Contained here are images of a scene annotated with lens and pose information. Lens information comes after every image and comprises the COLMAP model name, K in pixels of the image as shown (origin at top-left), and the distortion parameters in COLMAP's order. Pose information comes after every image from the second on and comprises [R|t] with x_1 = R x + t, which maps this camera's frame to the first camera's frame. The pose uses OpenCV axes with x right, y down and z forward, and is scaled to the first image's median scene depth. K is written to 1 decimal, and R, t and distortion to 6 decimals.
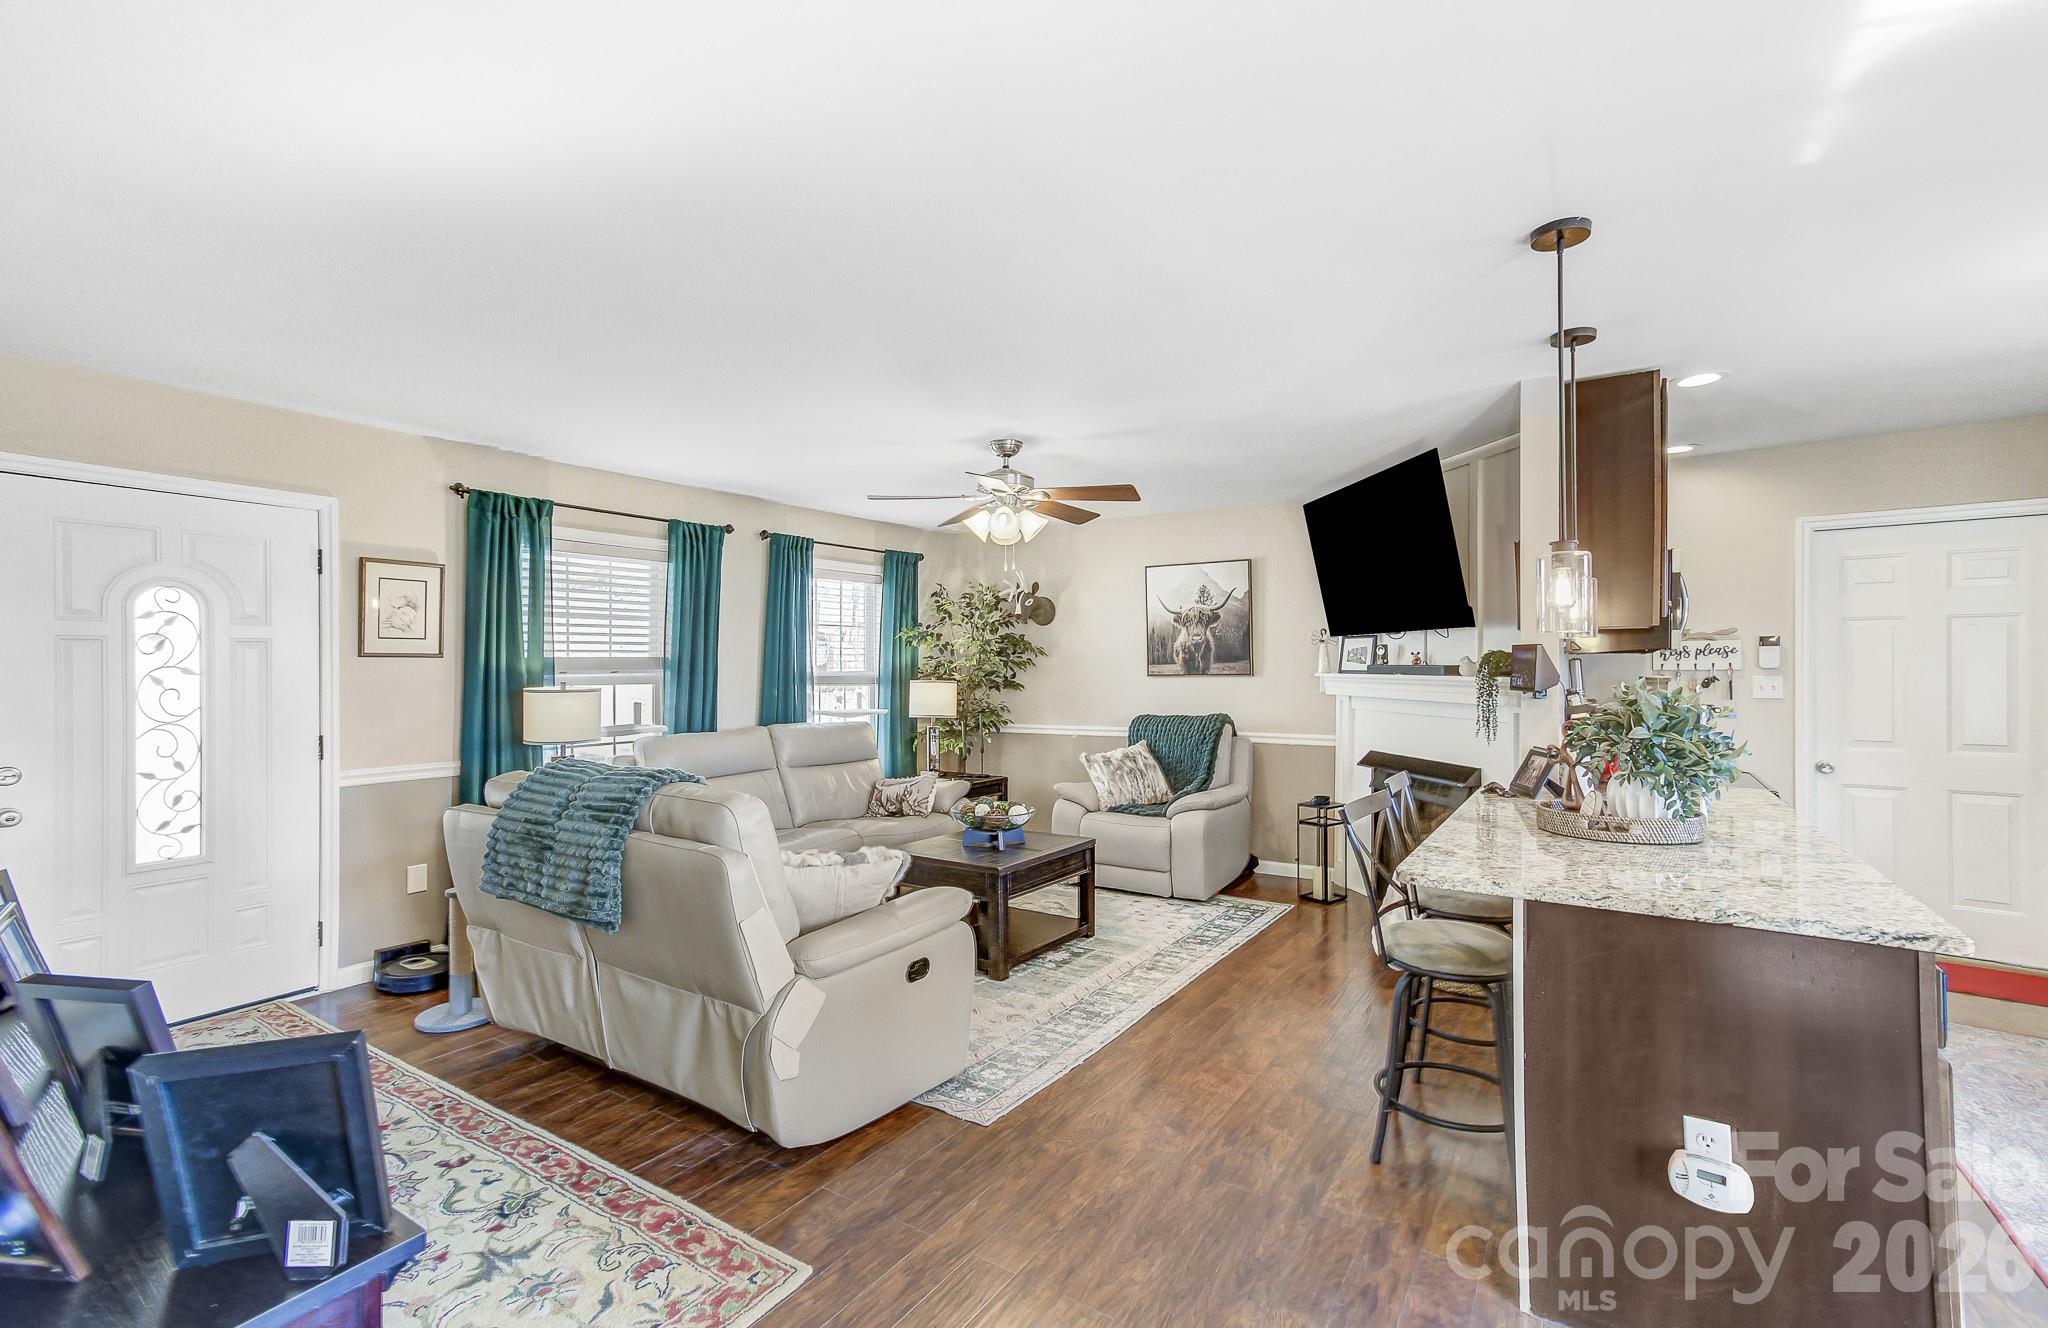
lens RADIAL K [[921.6, 0, 998.5], [0, 921.6, 677.5], [0, 0, 1]] dist [-0.056864, 0.059007]
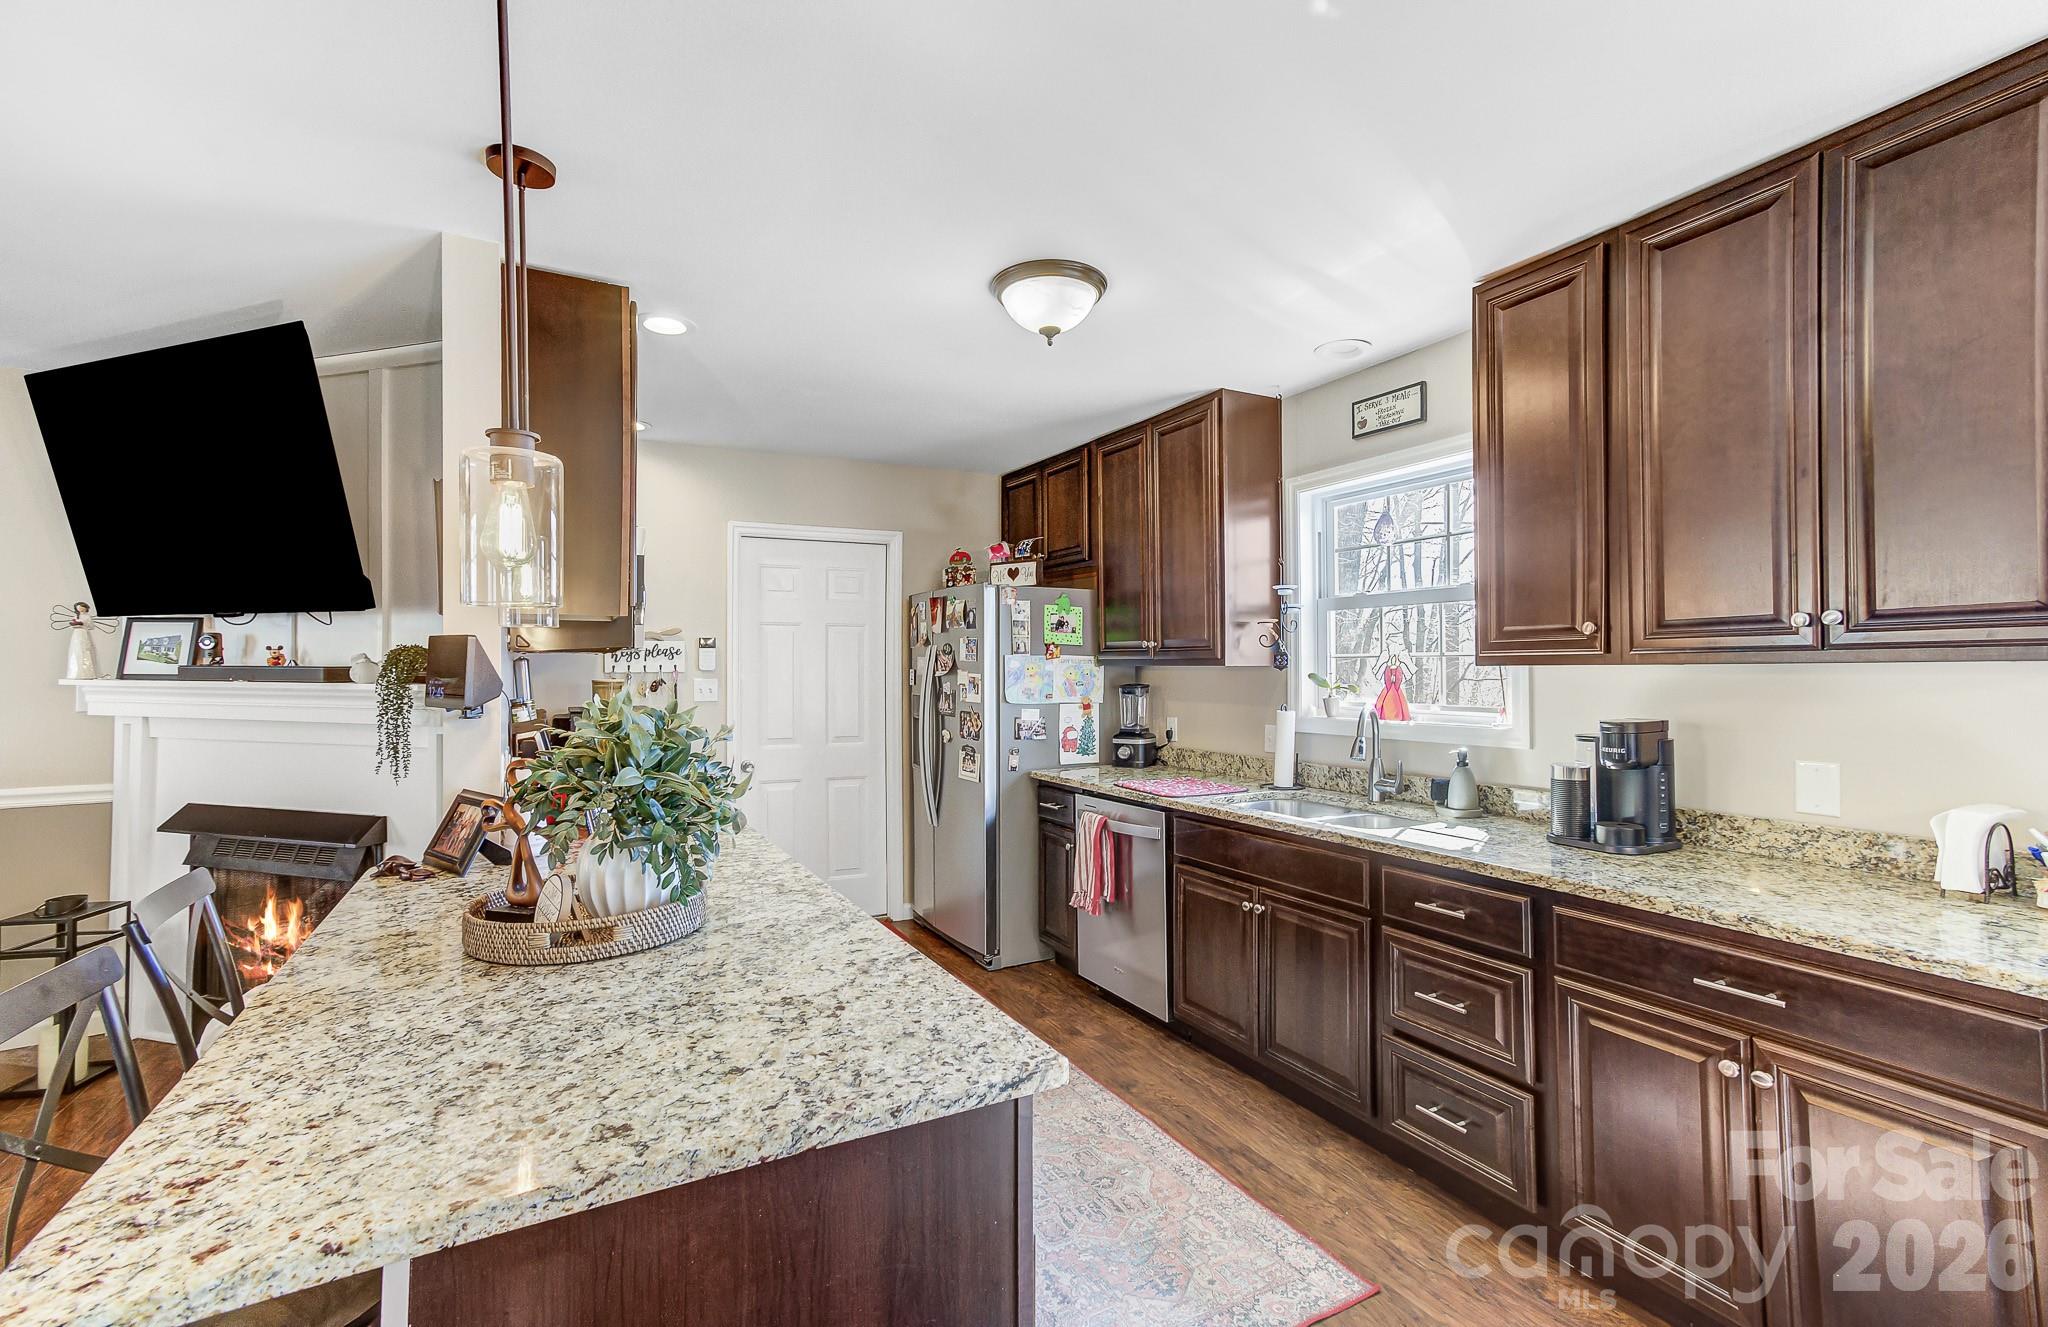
lens RADIAL K [[903.9, 0, 1027.7], [0, 903.9, 655.0], [0, 0, 1]] dist [-0.069372, 0.080032]
pose [[0.464295, 0.014863, 0.885556, 0.157517], [0.007925, 0.999749, -0.020934, -0.004439], [-0.885645, 0.016737, 0.464061, 0.257677]]
